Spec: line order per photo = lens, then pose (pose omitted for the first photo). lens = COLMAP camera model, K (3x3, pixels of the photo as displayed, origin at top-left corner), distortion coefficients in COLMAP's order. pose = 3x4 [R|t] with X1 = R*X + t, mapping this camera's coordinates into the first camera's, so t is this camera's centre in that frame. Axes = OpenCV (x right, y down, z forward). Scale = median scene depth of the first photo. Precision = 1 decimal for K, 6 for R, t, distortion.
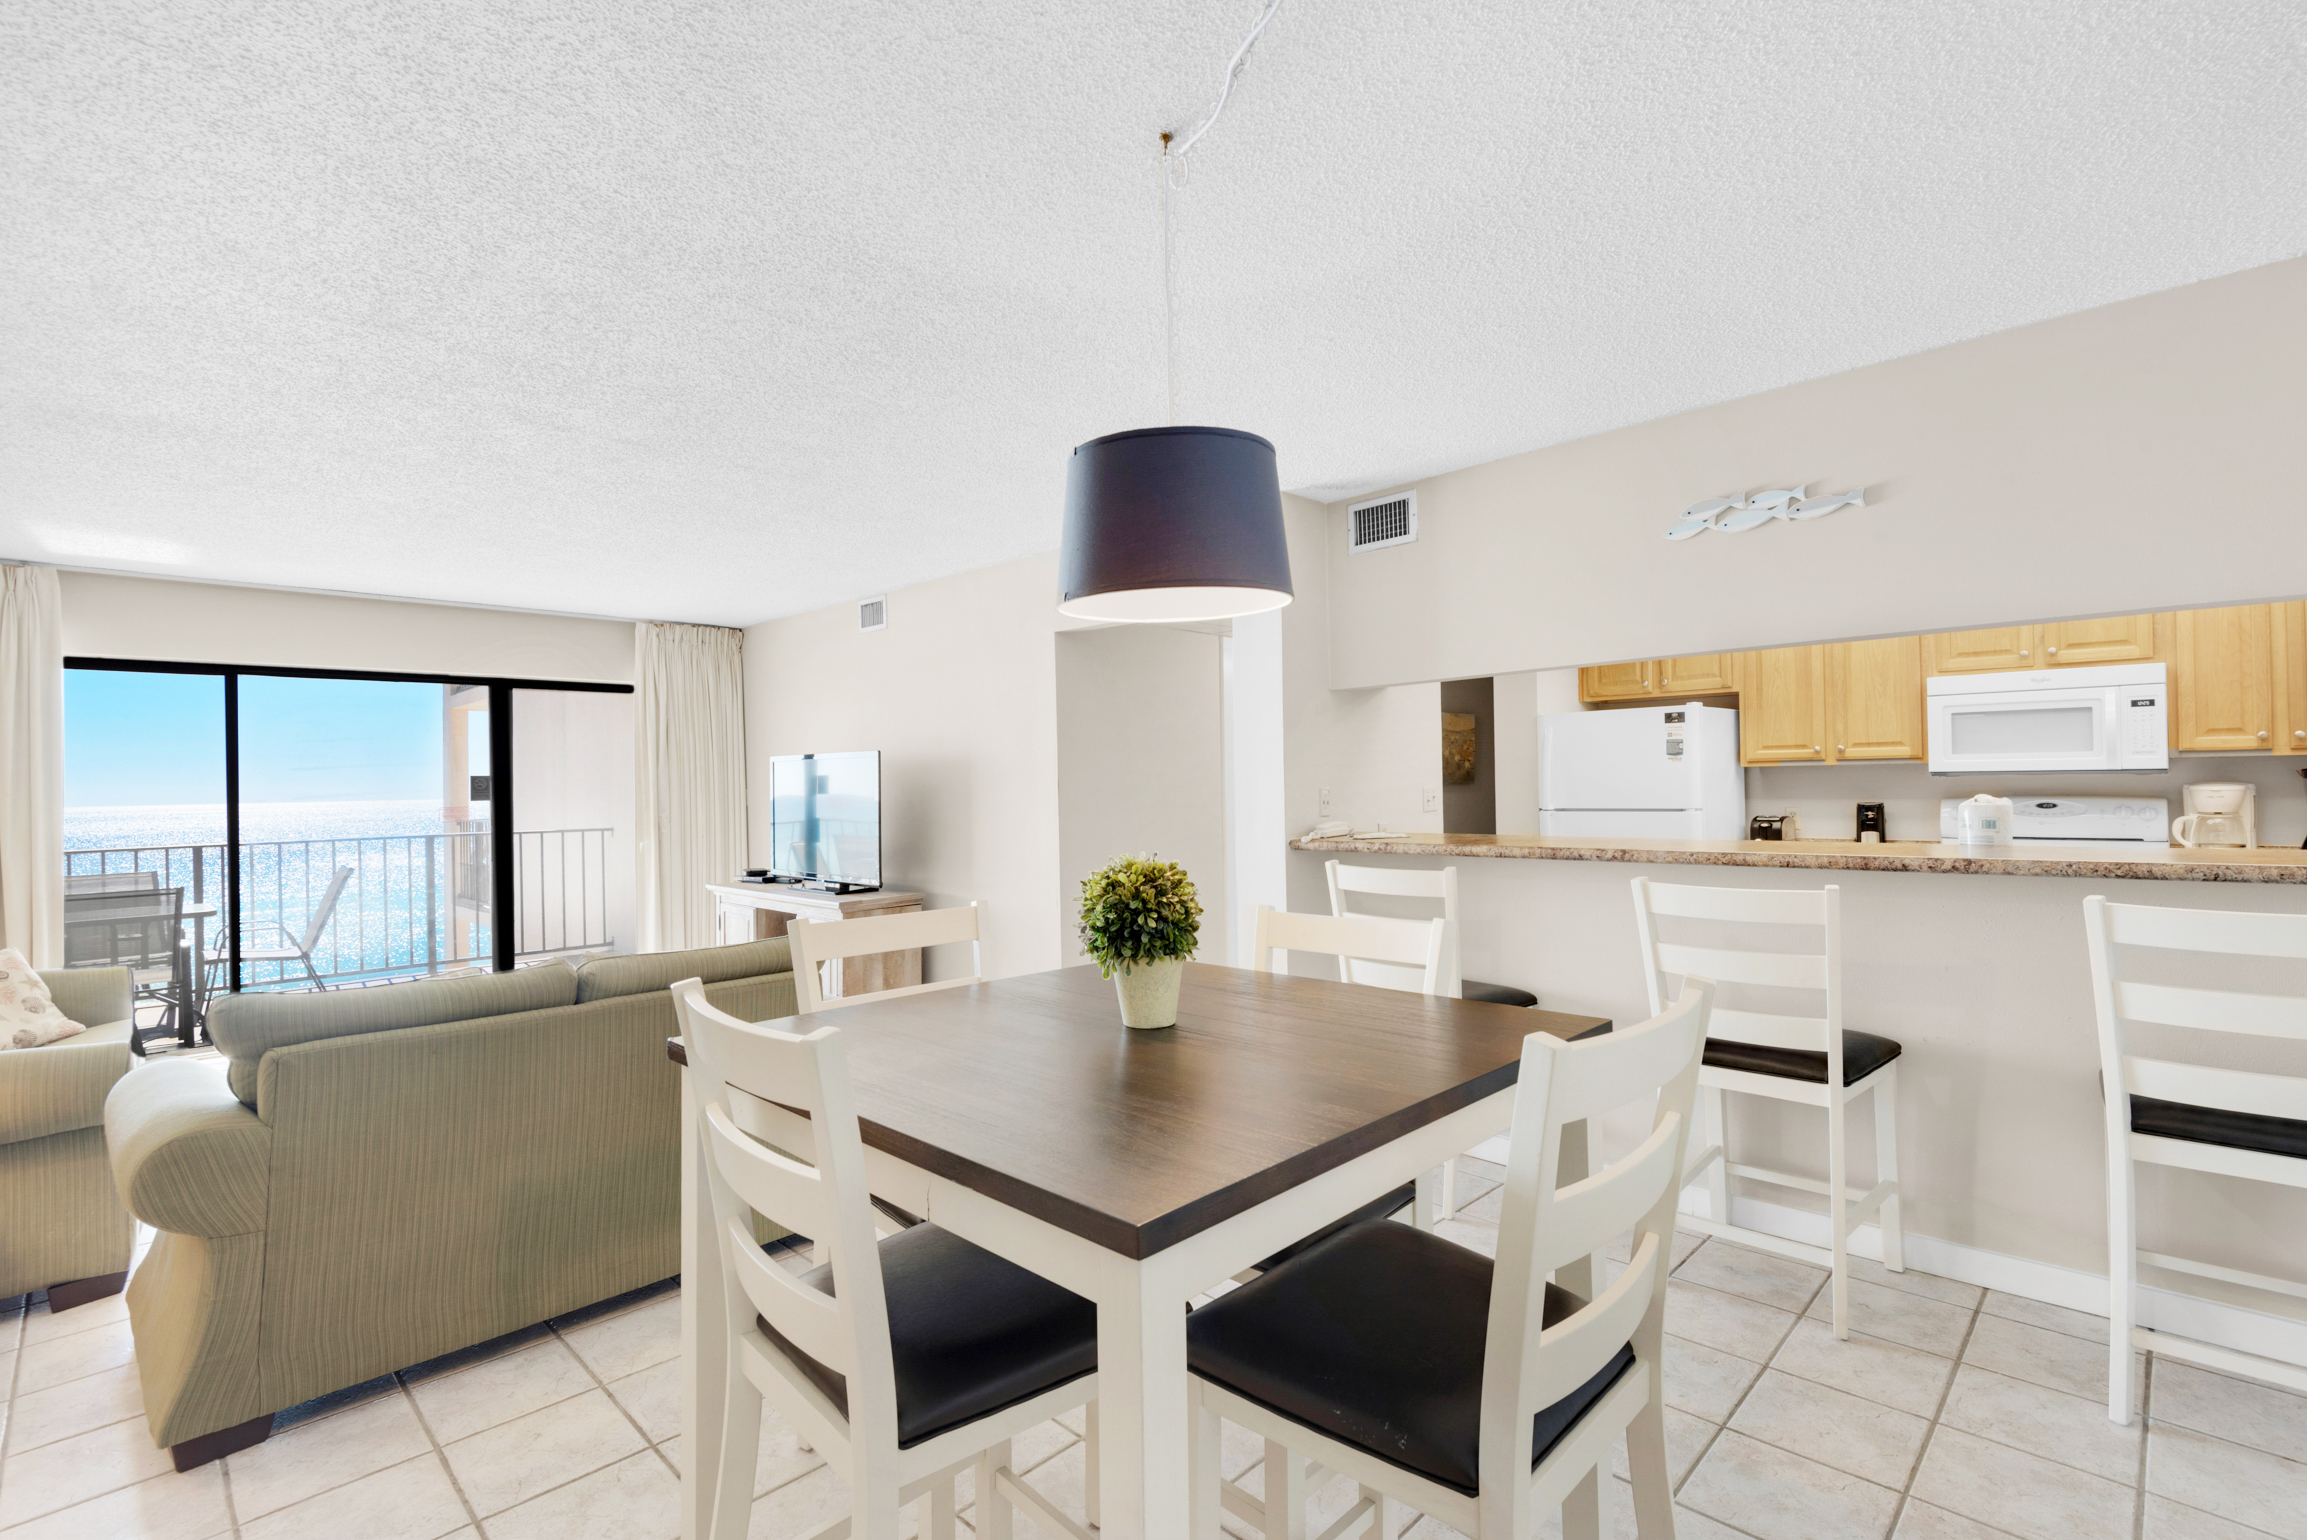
lens RADIAL K [[1052.2, 0, 1144.3], [0, 1052.2, 780.2], [0, 0, 1]] dist [-0.003244, -0.001242]
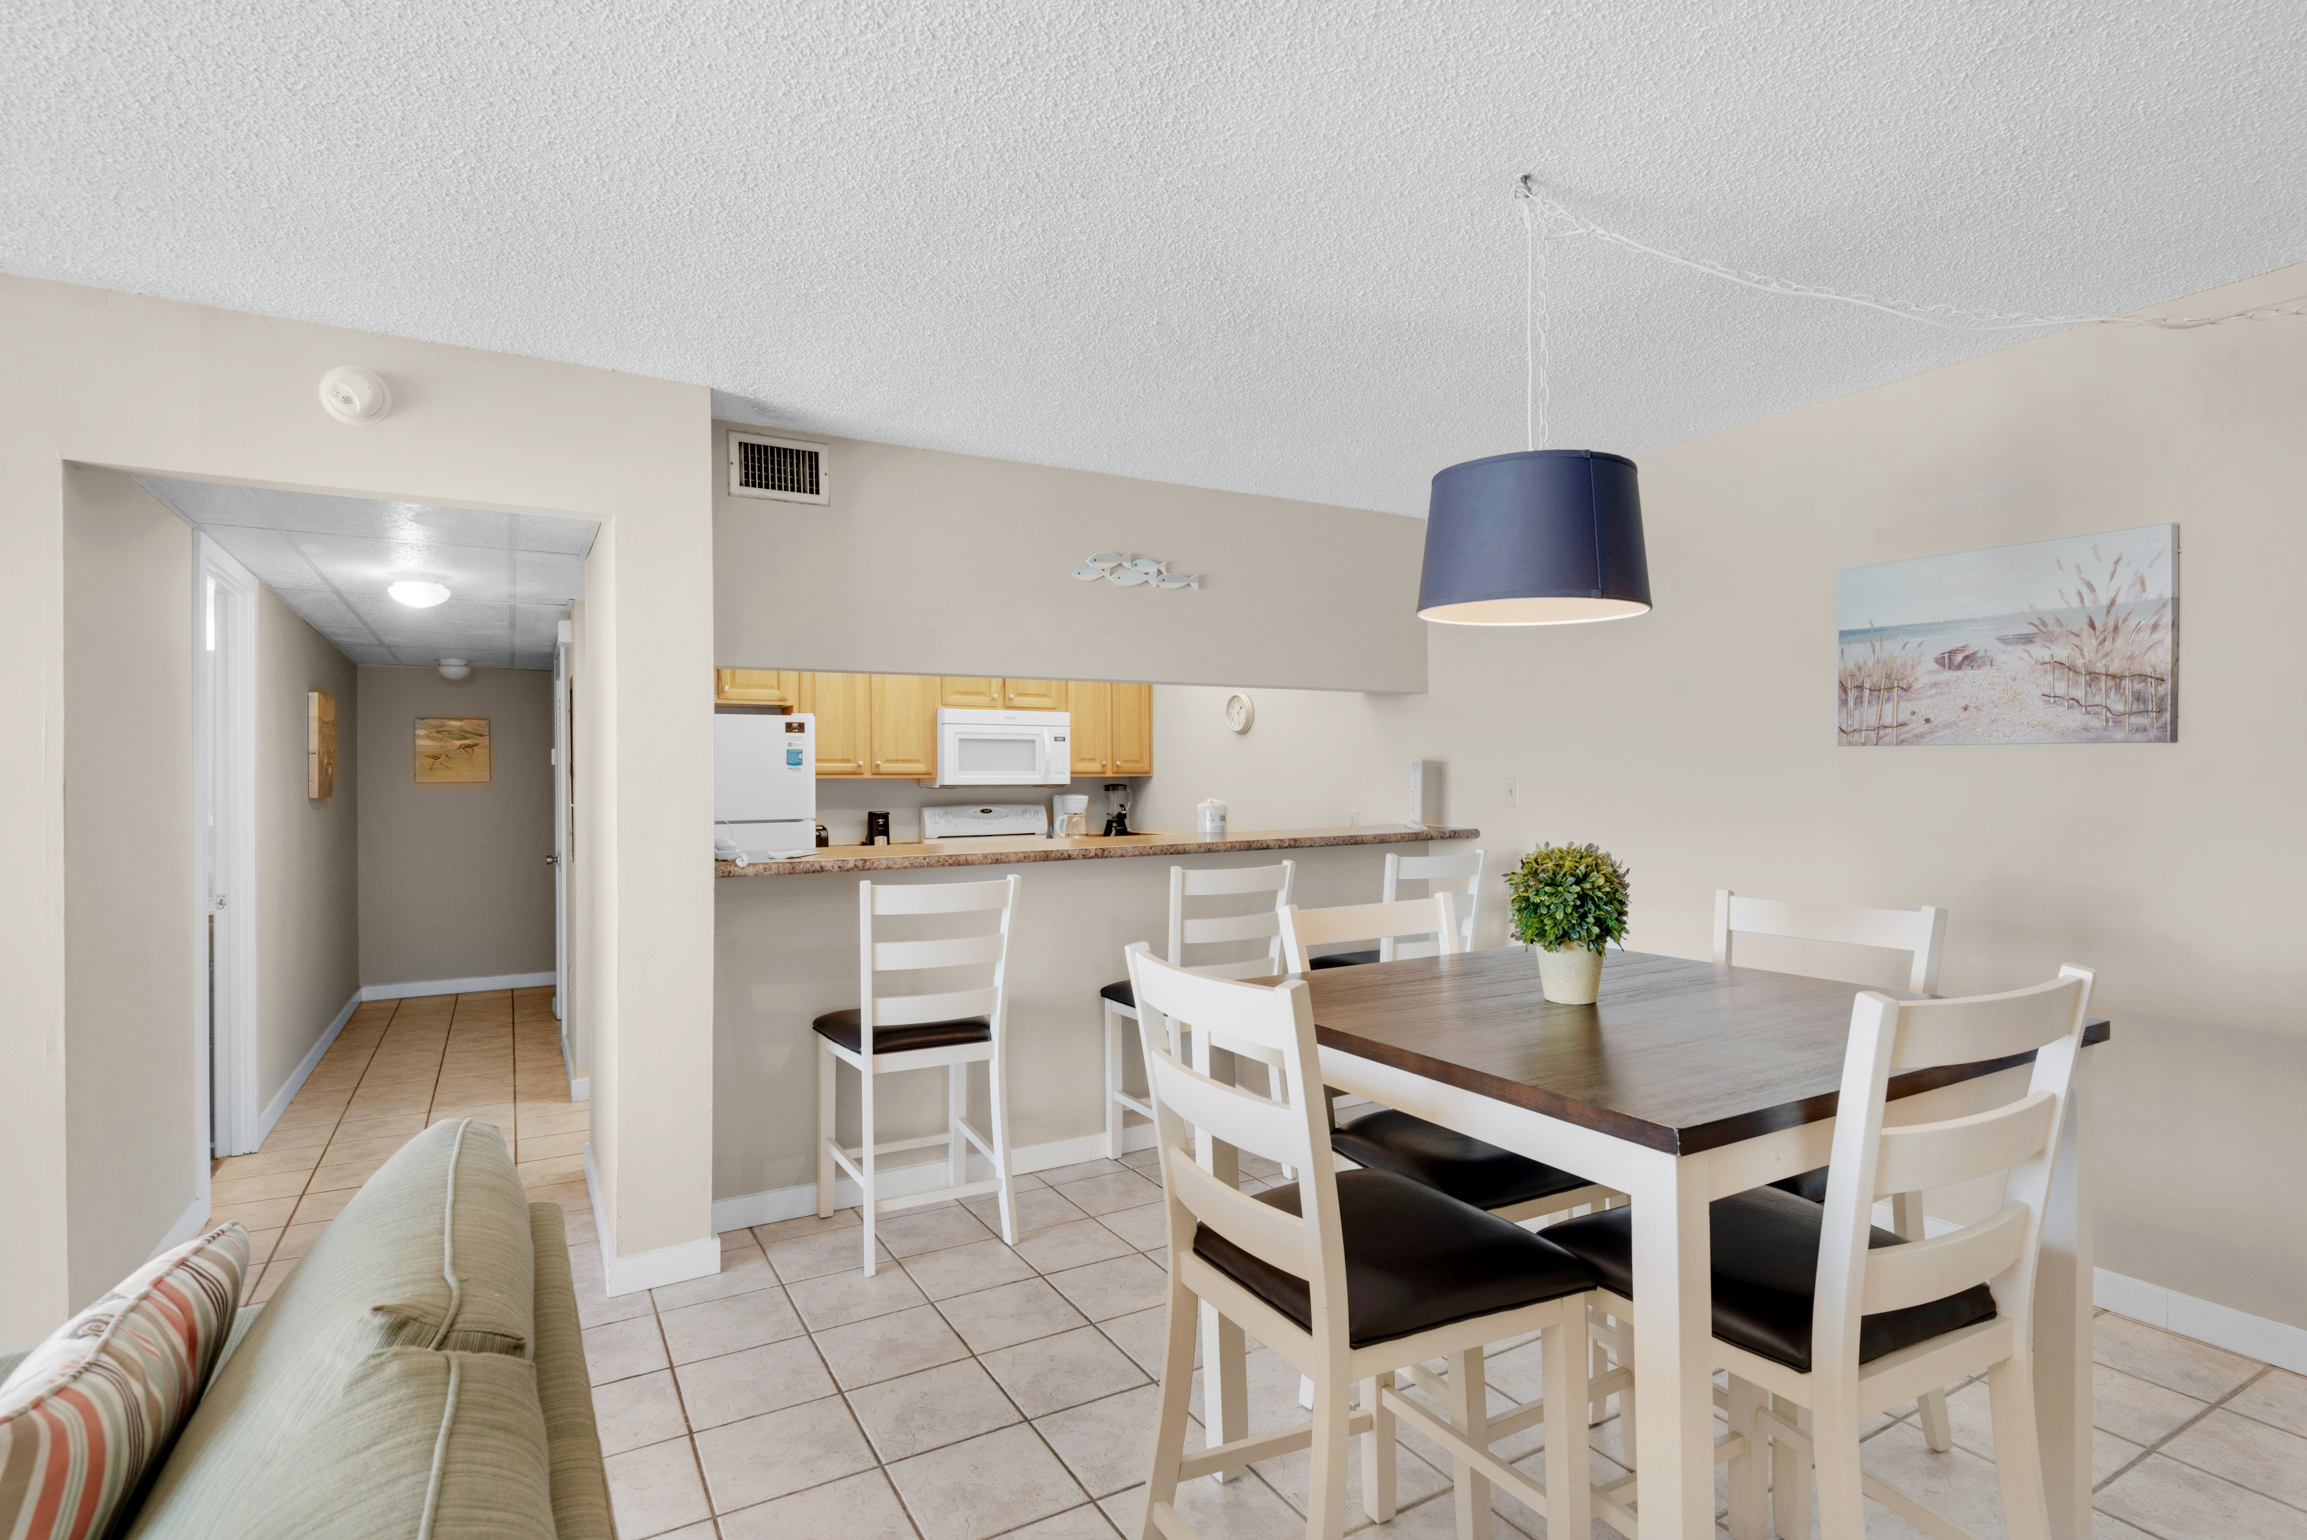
lens RADIAL K [[1109.7, 0, 1166.6], [0, 1109.7, 780.5], [0, 0, 1]] dist [-0.000619, -0.000474]
pose [[0.237578, 0.017009, 0.971220, -0.486858], [0.000496, 0.999844, -0.017632, 0.010600], [-0.971368, 0.004671, 0.237532, 0.460569]]
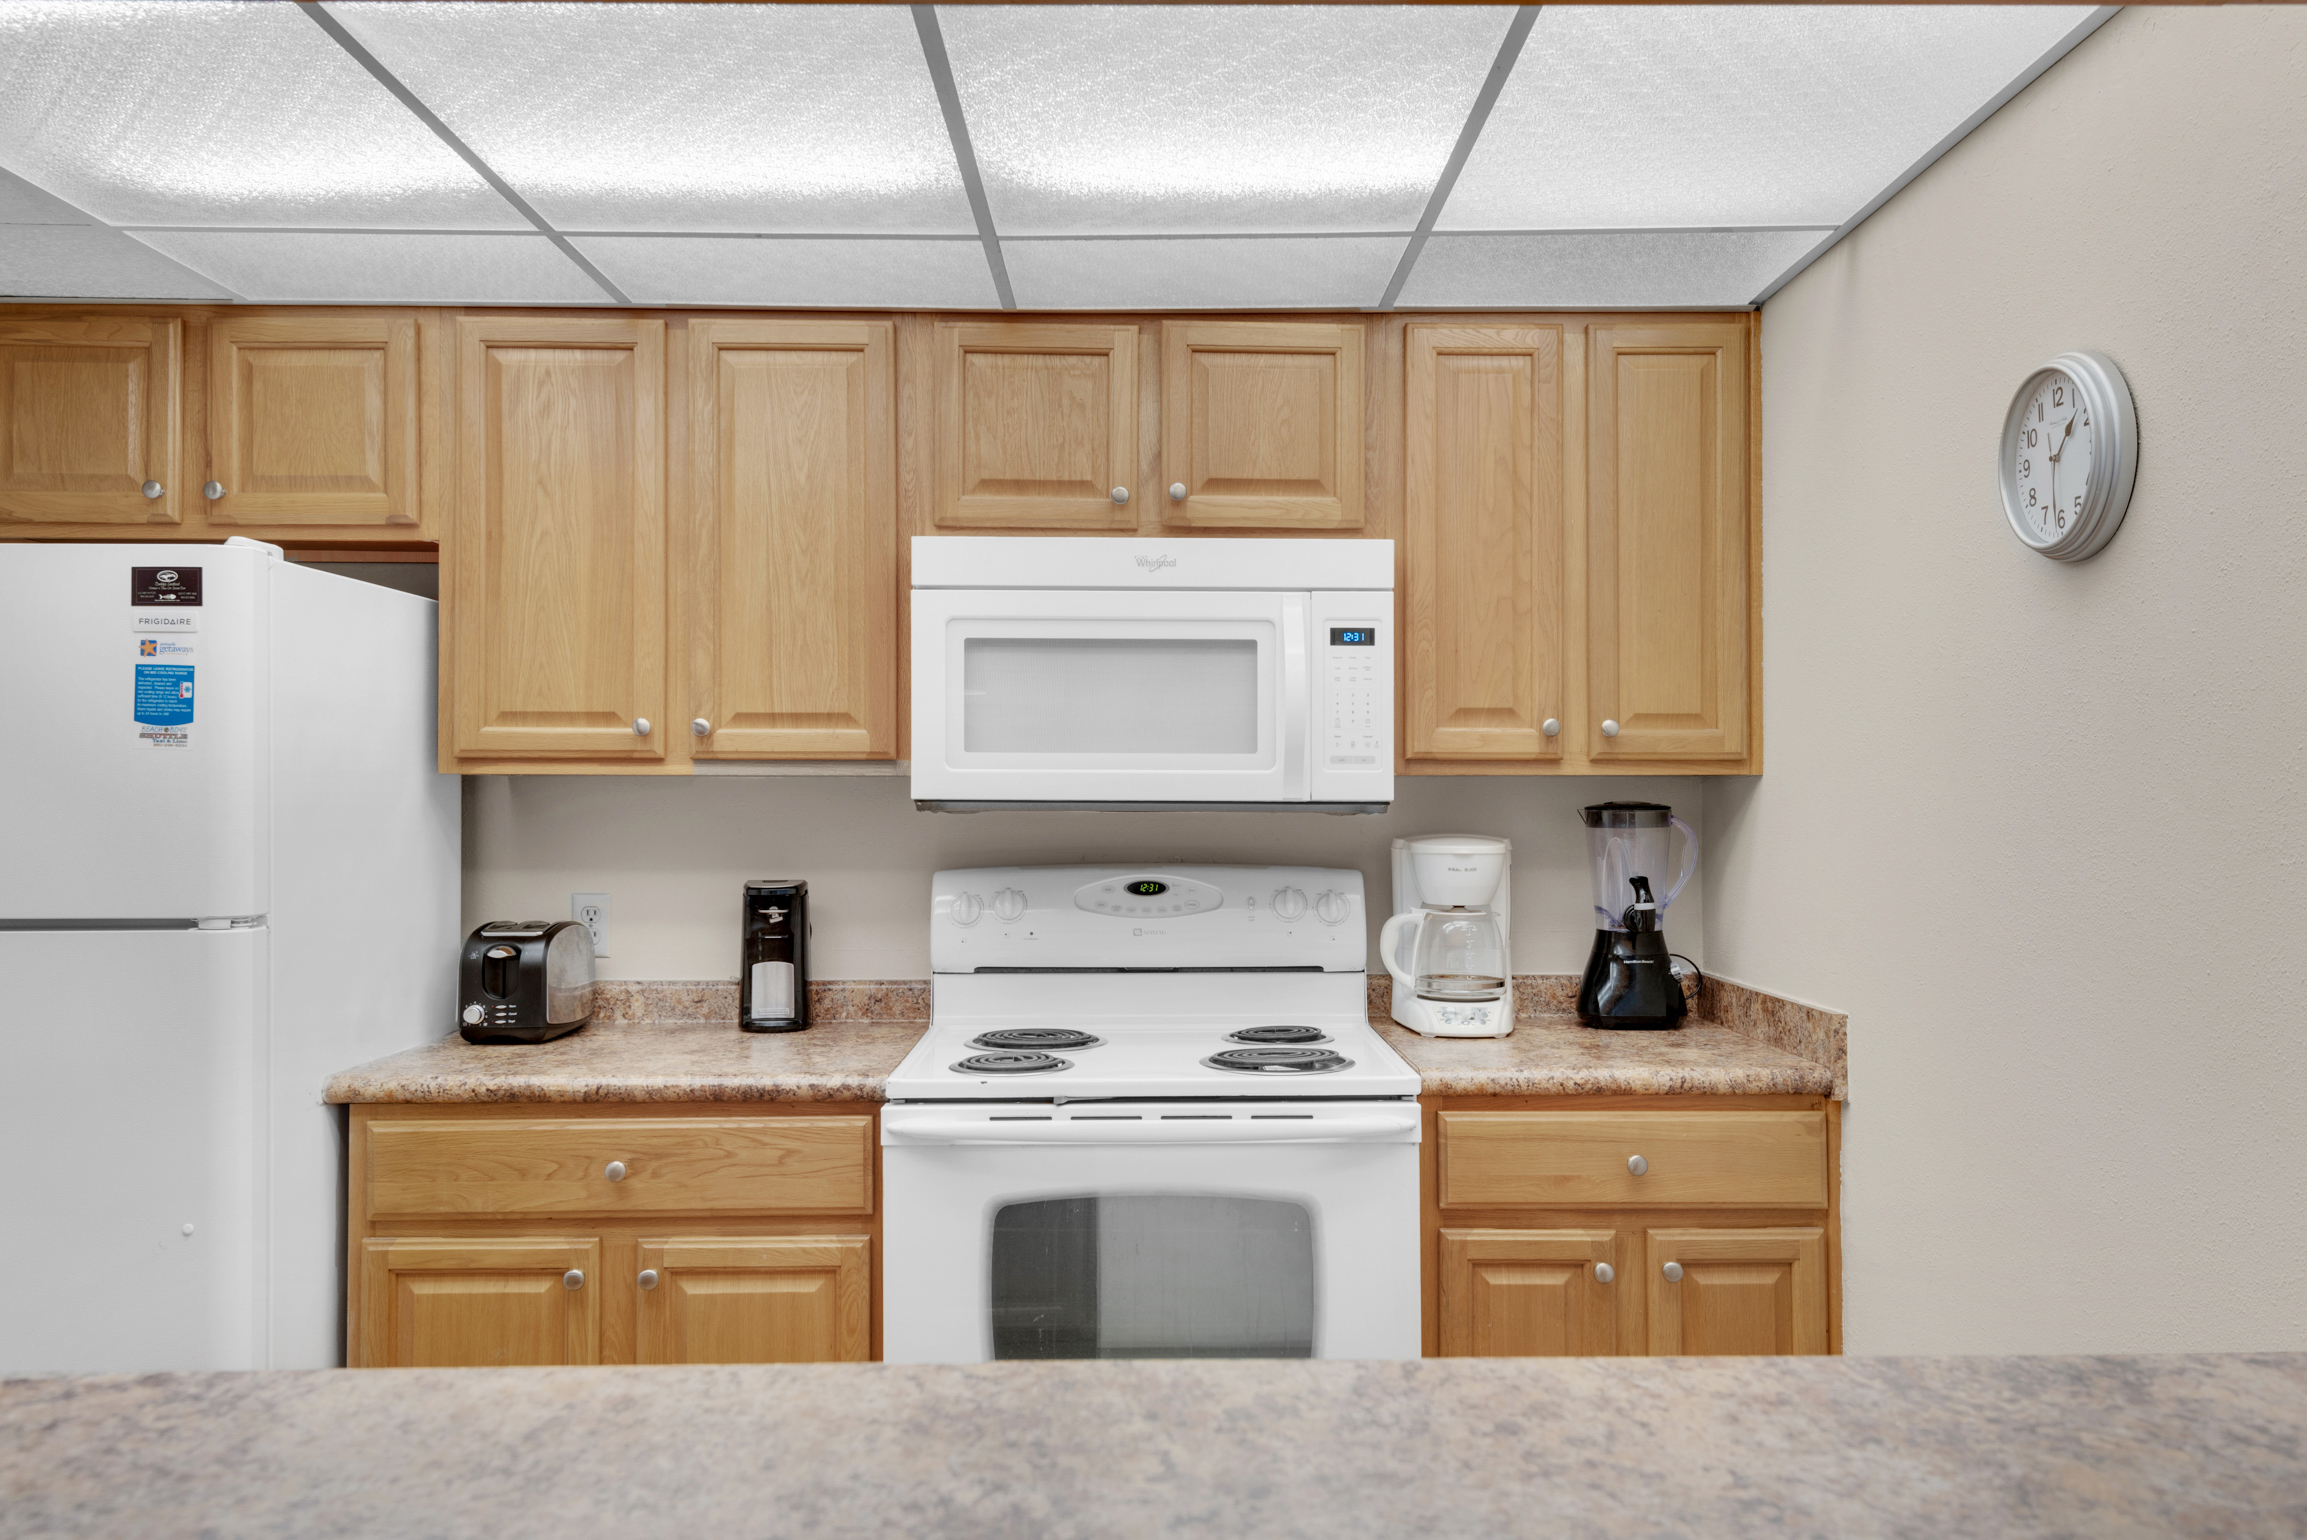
lens RADIAL K [[1729.2, 0, 1159.2], [0, 1729.2, 767.0], [0, 0, 1]] dist [0.008731, 0.000861]
pose [[0.699445, 0.029446, 0.714079, 0.409681], [-0.016283, 0.999548, -0.025268, -0.005808], [-0.714501, 0.006046, 0.699609, 0.560245]]
